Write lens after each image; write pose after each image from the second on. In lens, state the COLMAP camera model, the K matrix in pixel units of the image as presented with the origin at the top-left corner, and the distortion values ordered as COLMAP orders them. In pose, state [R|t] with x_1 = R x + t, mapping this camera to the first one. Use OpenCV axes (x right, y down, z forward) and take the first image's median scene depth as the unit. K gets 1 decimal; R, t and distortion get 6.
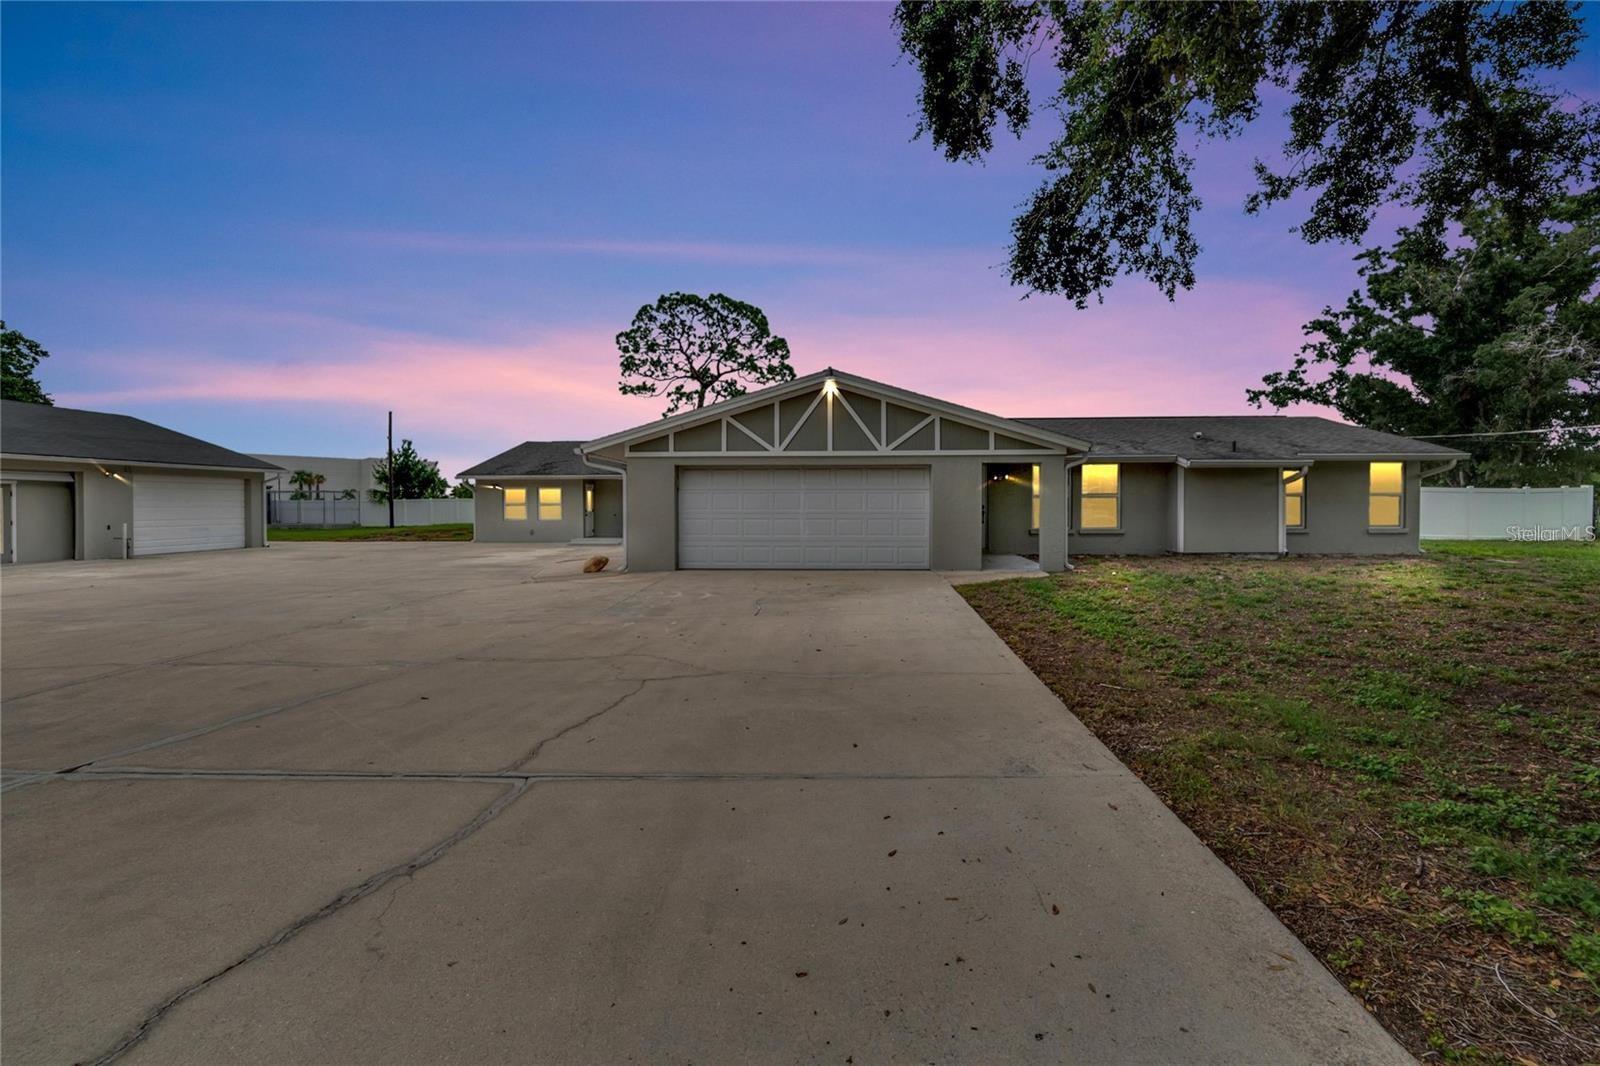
lens RADIAL K [[700.8, 0, 794.2], [0, 700.8, 522.5], [0, 0, 1]] dist [-0.003322, 0.000074]
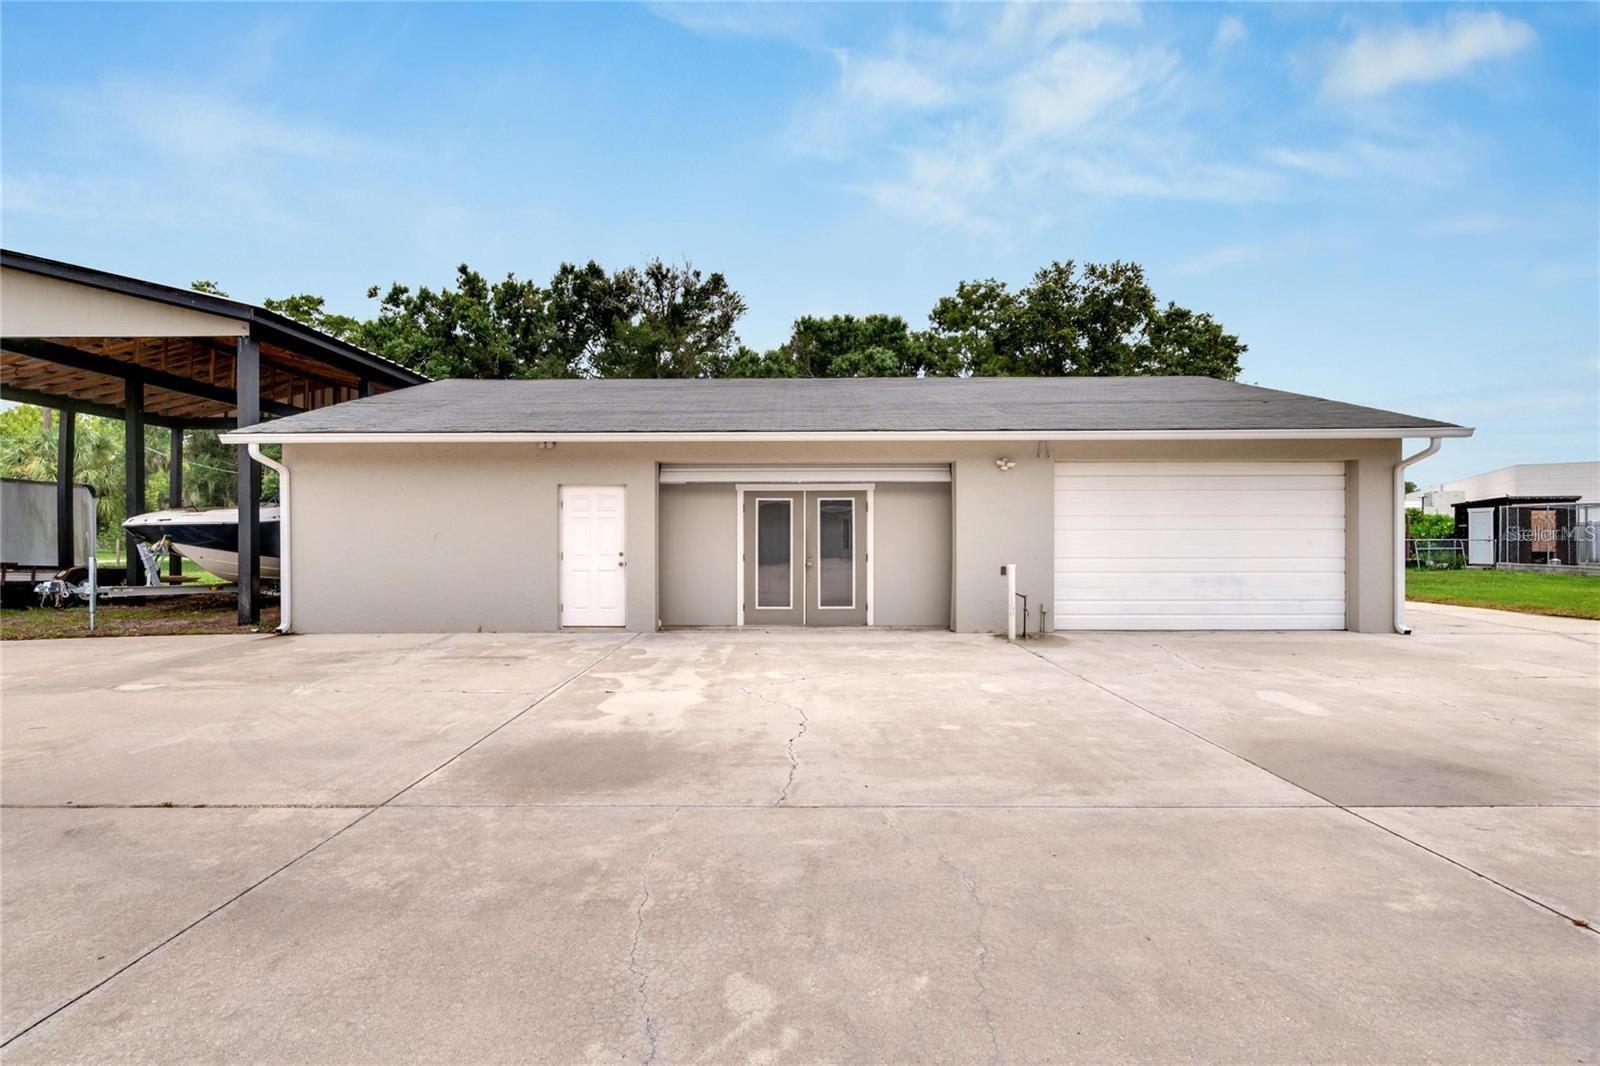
lens RADIAL K [[700.8, 0, 794.2], [0, 700.8, 522.5], [0, 0, 1]] dist [-0.003322, 0.000074]
pose [[0.031636, -0.015411, -0.999381, -0.466999], [-0.023761, 0.999587, -0.016166, -0.014861], [0.999217, 0.024258, 0.031257, 0.794281]]
